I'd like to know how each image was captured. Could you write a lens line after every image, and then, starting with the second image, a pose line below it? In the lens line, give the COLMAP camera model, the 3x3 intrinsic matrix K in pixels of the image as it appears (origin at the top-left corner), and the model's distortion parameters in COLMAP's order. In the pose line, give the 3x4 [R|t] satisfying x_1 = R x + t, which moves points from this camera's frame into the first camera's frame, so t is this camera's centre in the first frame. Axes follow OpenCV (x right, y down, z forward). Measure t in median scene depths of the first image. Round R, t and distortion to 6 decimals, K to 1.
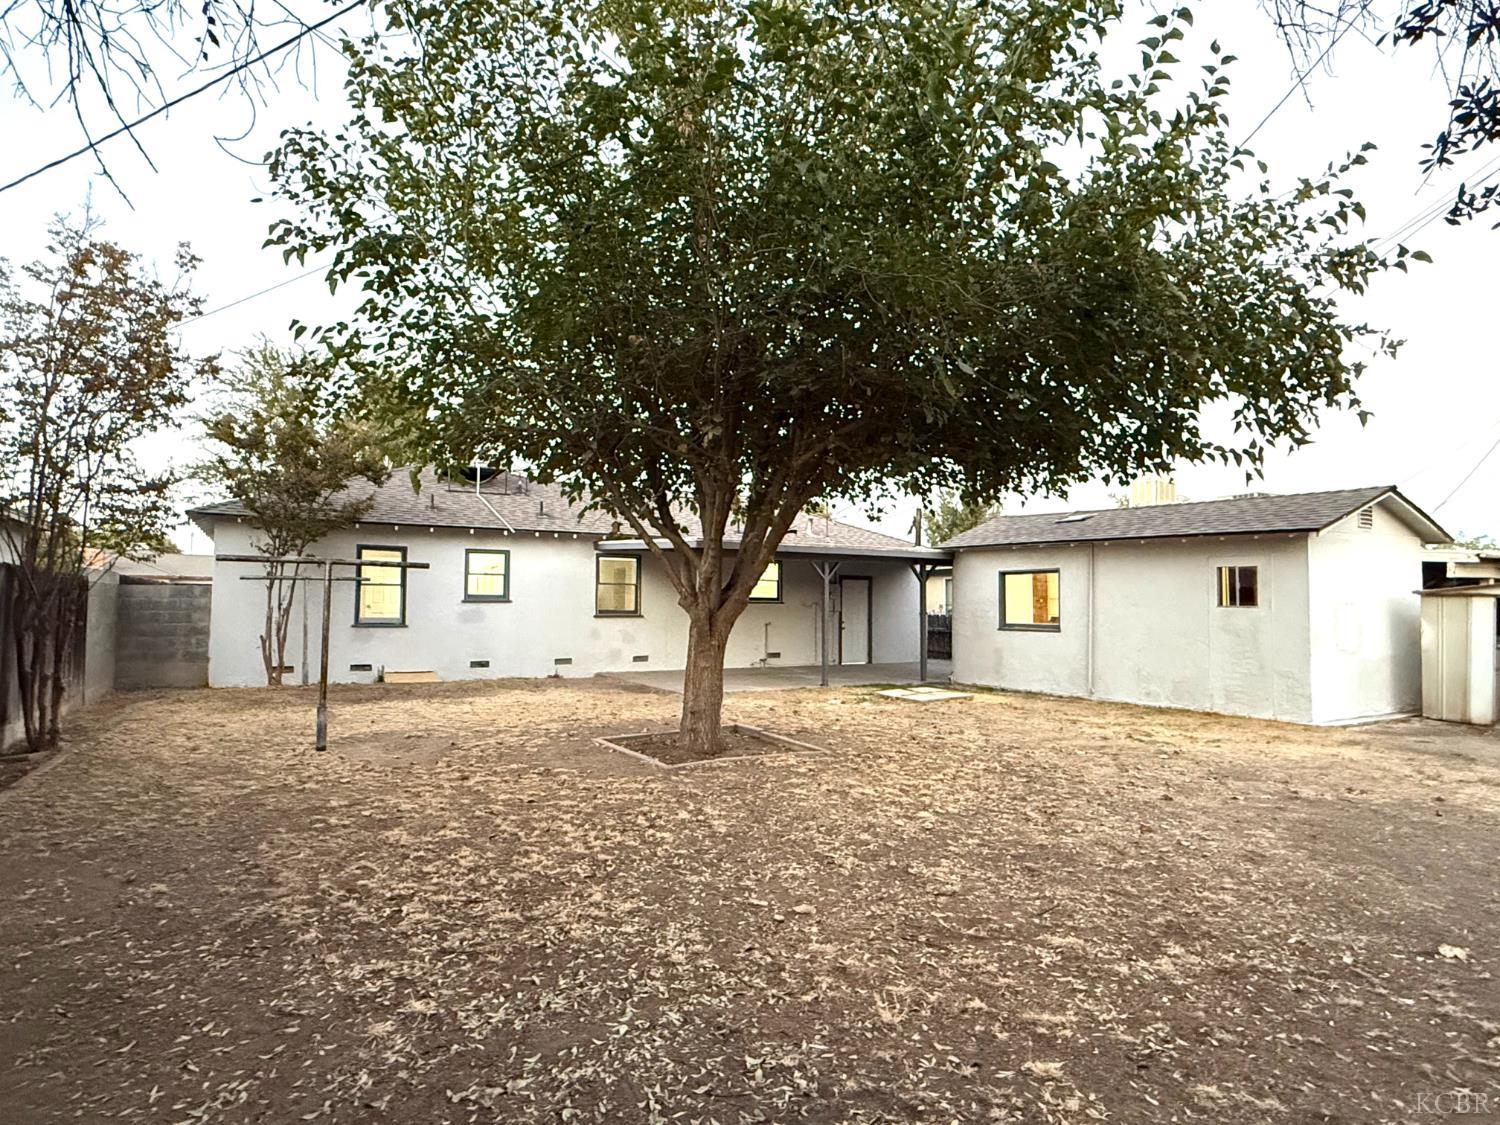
lens RADIAL K [[839.9, 0, 750.0], [0, 839.9, 562.5], [0, 0, 1]] dist [0.031122, -0.000159]
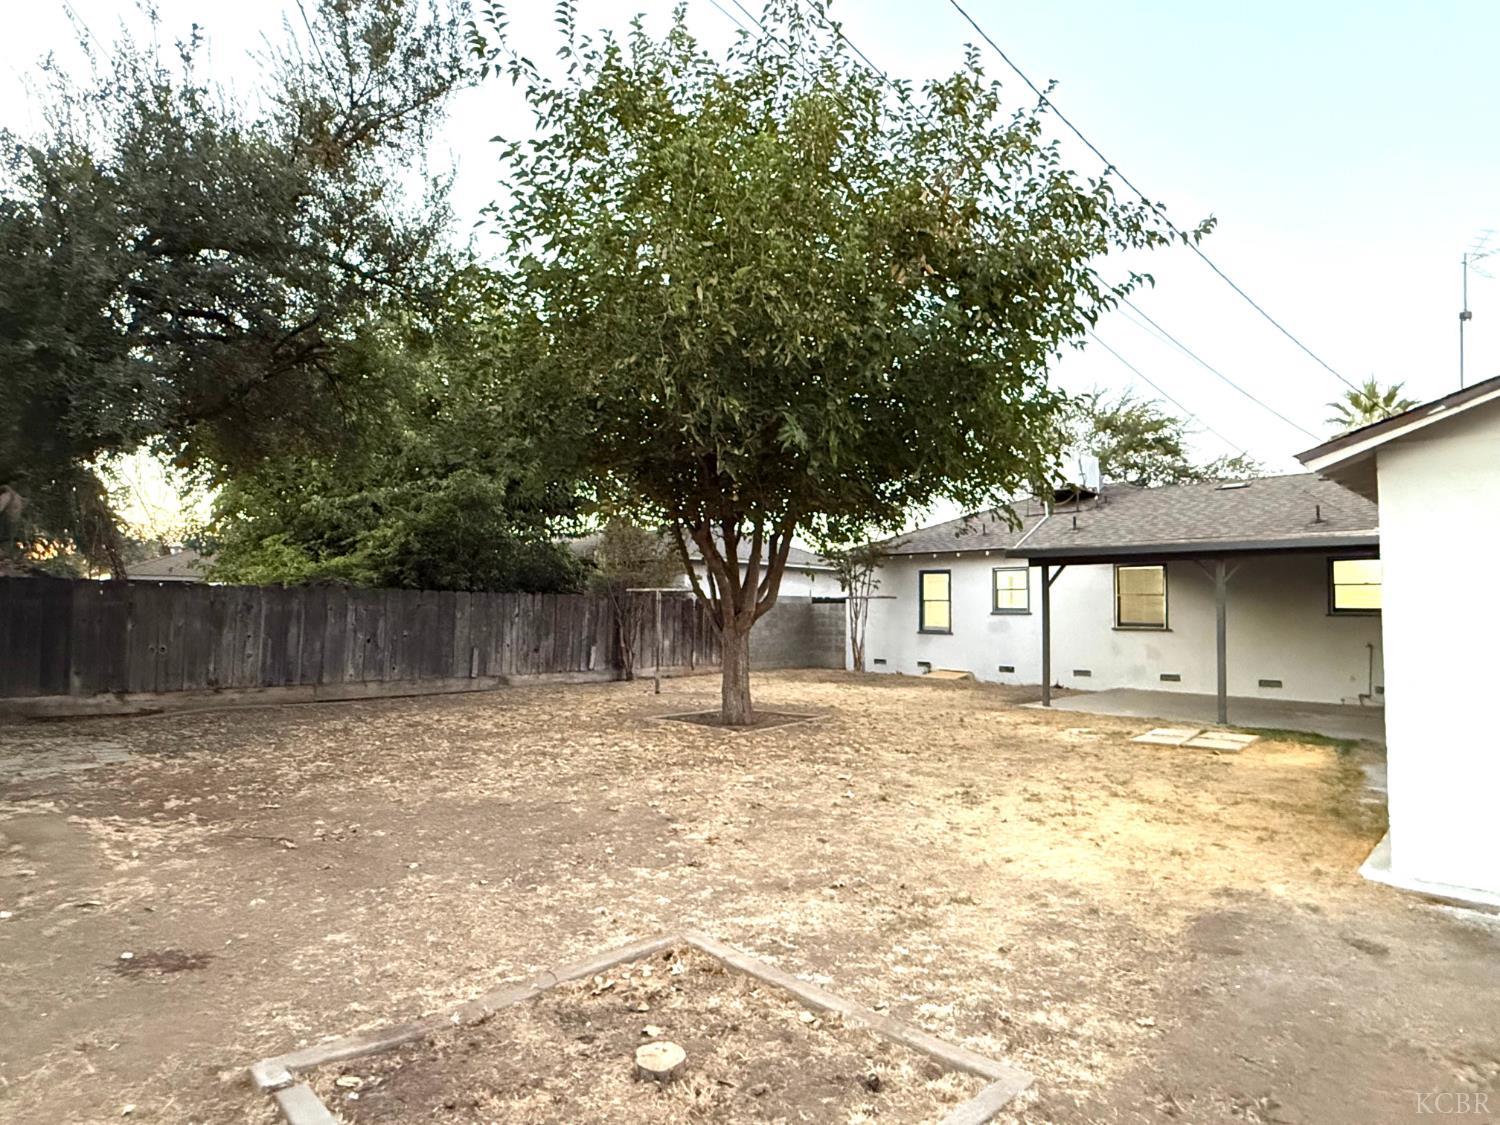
lens RADIAL K [[839.9, 0, 750.0], [0, 839.9, 562.5], [0, 0, 1]] dist [0.031122, -0.000159]
pose [[0.277452, -0.066095, -0.958463, 0.625269], [0.040840, 0.997540, -0.056968, 0.026435], [0.959871, -0.023338, 0.279469, 0.336091]]
